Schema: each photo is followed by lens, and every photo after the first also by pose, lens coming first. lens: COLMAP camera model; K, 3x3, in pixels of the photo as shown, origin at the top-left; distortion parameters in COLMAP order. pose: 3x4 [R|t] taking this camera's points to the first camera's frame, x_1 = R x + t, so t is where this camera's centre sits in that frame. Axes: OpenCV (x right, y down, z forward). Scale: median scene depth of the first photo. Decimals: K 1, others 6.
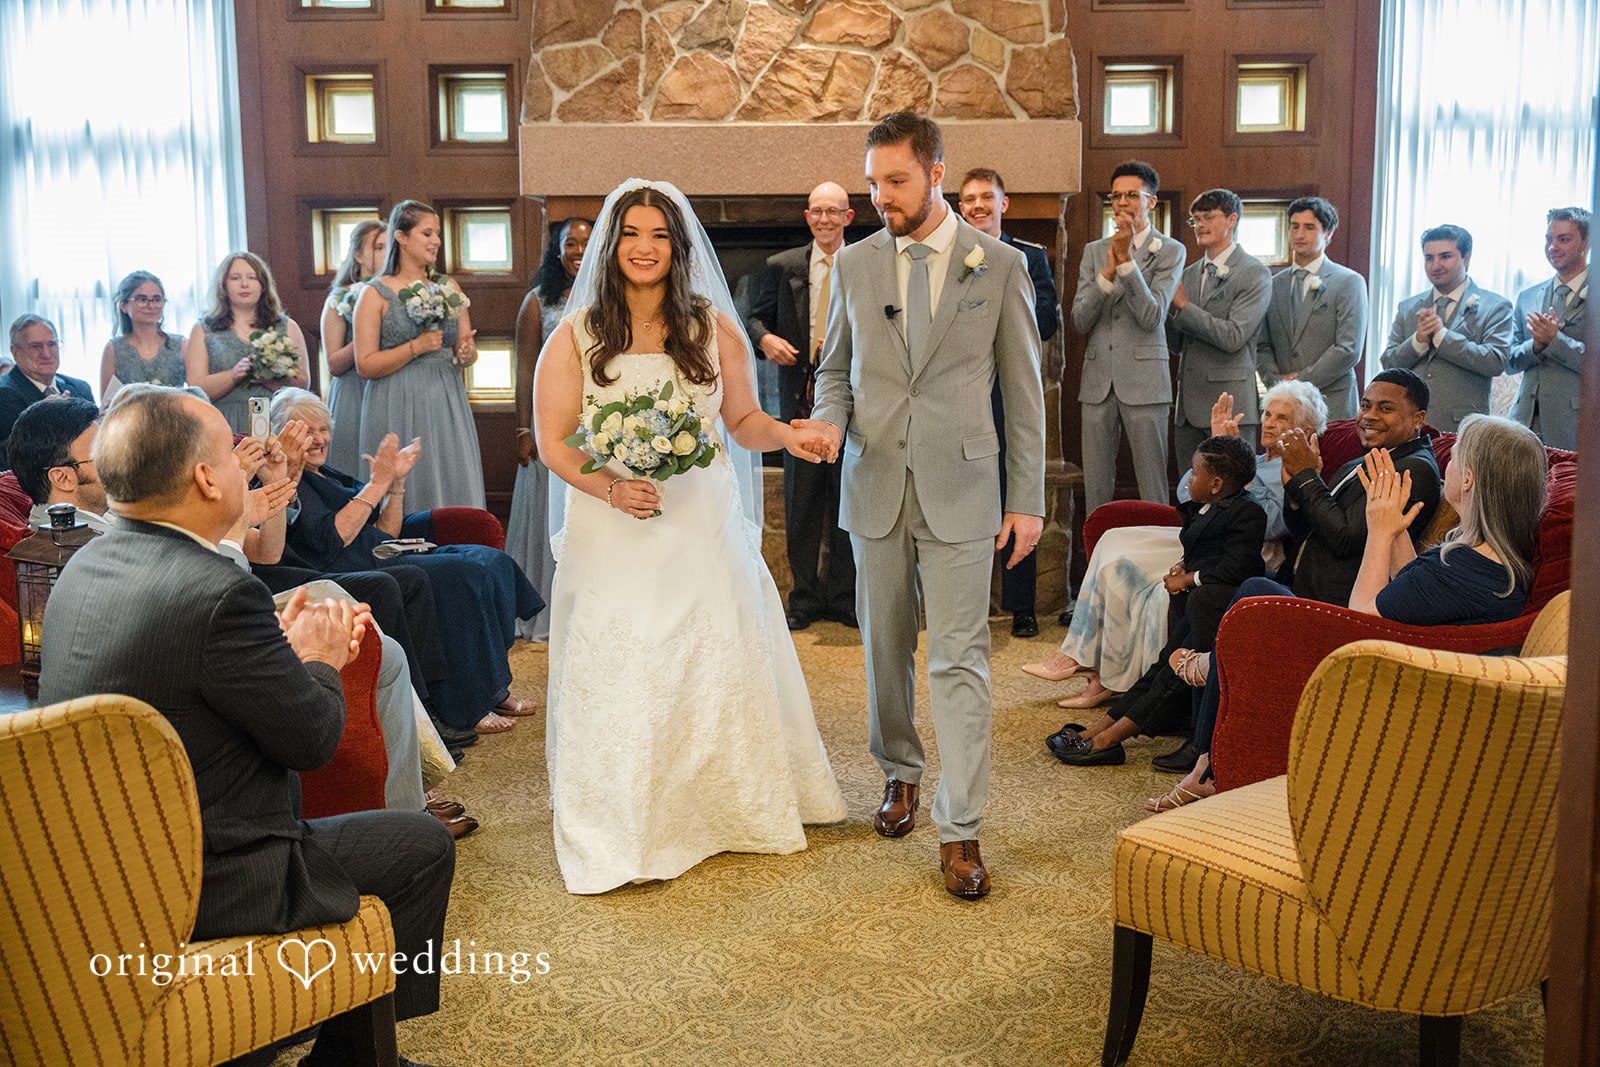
lens RADIAL K [[1731.5, 0, 800.0], [0, 1731.5, 533.5], [0, 0, 1]] dist [0.000597, -0.007299]
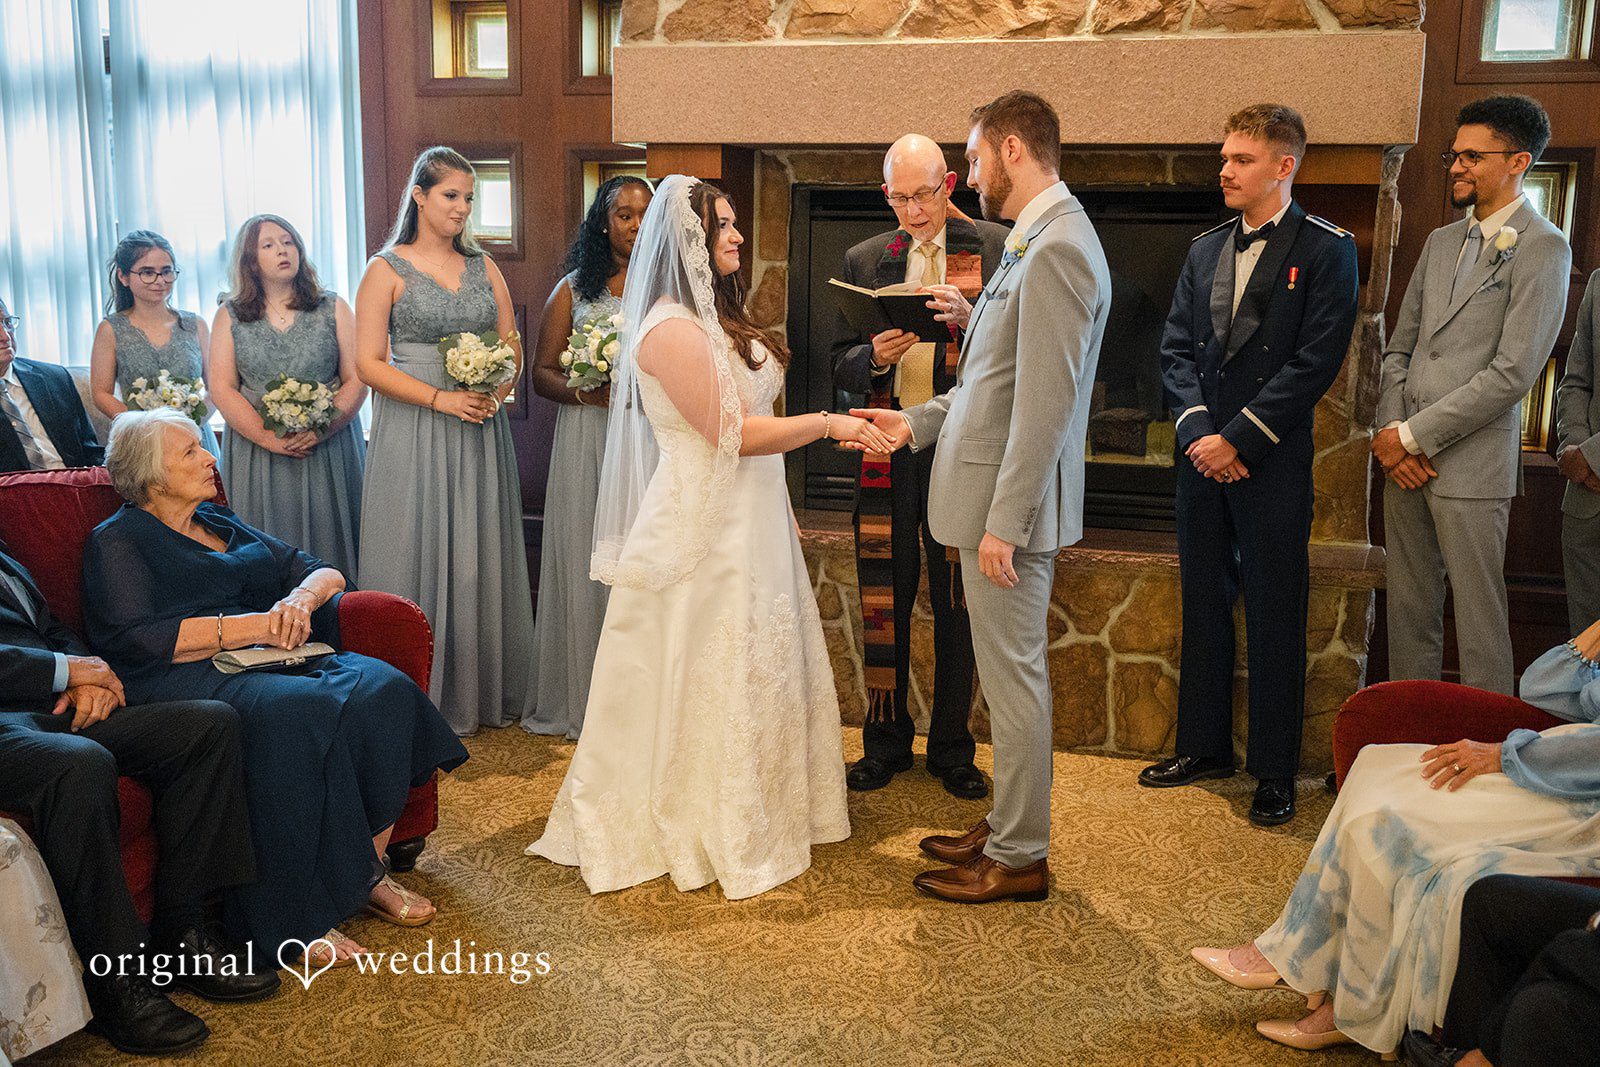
lens RADIAL K [[1546.4, 0, 800.0], [0, 1546.4, 533.5], [0, 0, 1]] dist [0.003387, 0.010781]
pose [[0.963851, 0.073039, -0.256234, 0.098947], [-0.062964, 0.996893, 0.047319, -0.065152], [0.258894, -0.029475, 0.965456, 0.379418]]
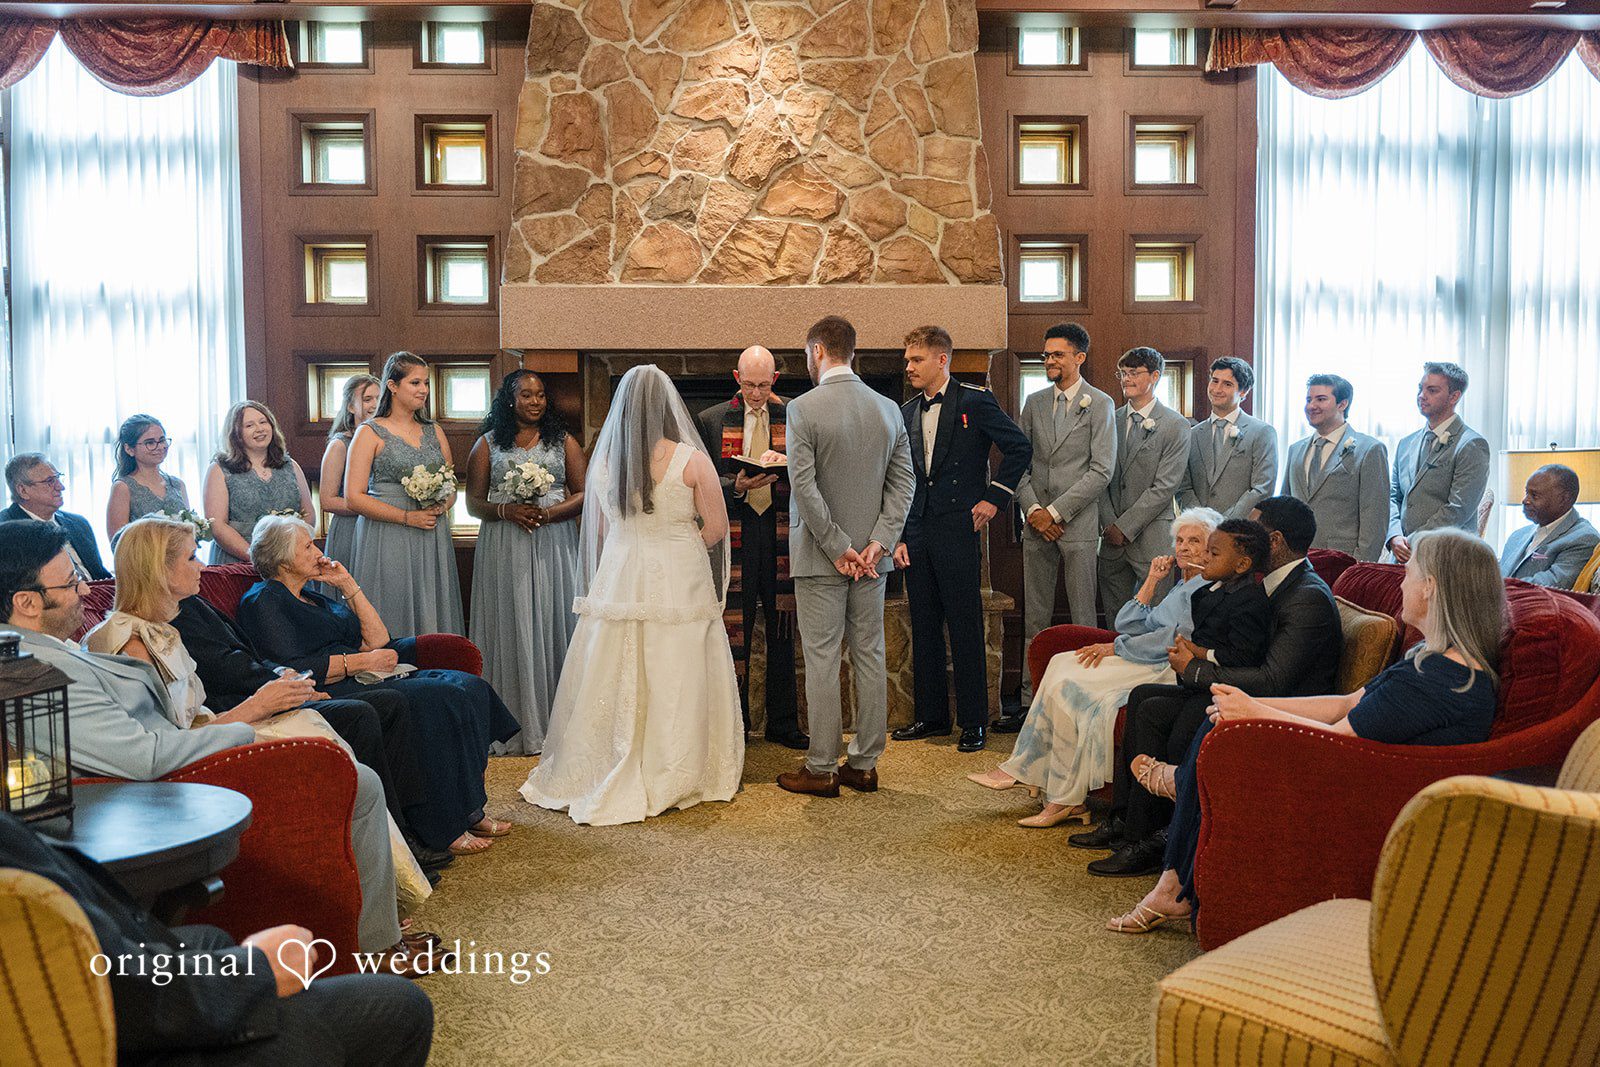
lens RADIAL K [[1429.5, 0, 809.0], [0, 1429.5, 539.4], [0, 0, 1]] dist [-0.007283, -0.004487]
pose [[0.998264, -0.000951, 0.058888, -0.019917], [0.005677, 0.996768, -0.080139, -0.001402], [-0.058622, 0.080334, 0.995043, 0.099545]]
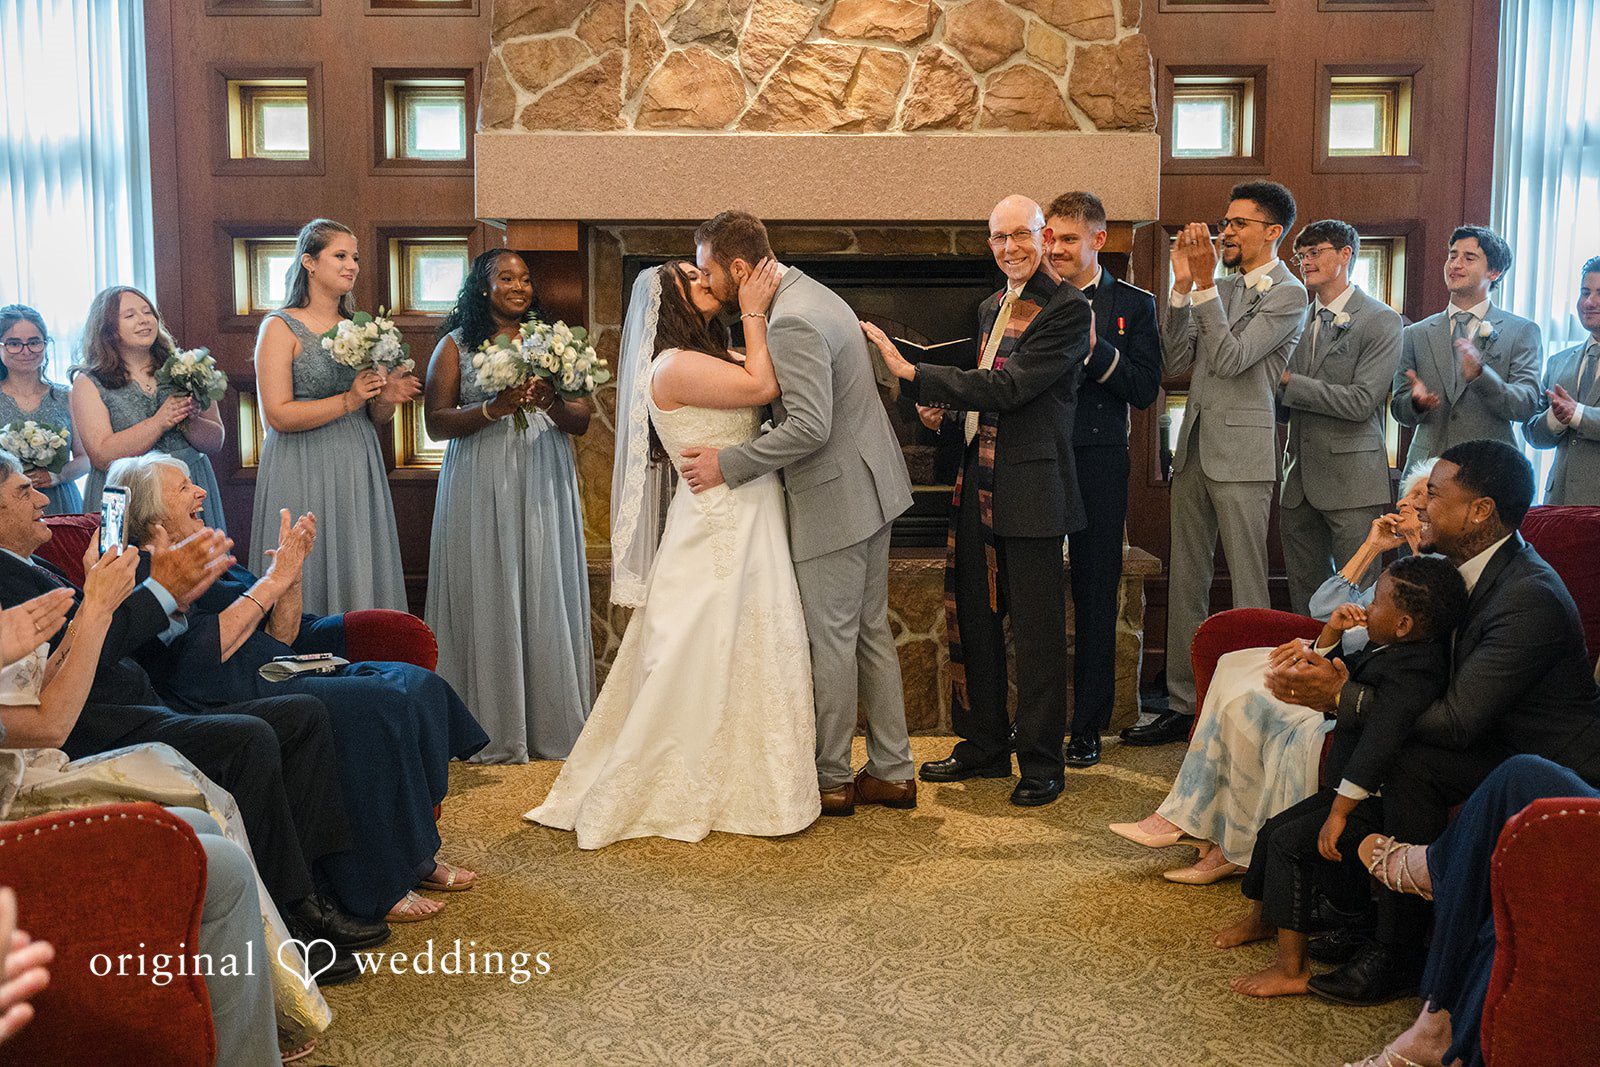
lens RADIAL K [[1679.4, 0, 791.7], [0, 1679.4, 533.3], [0, 0, 1]] dist [0.001133, 0.004030]
pose [[0.999944, 0.007933, 0.007031, -0.016188], [-0.007714, 0.999501, -0.030644, -0.023328], [-0.007271, 0.030588, 0.999506, 0.210754]]
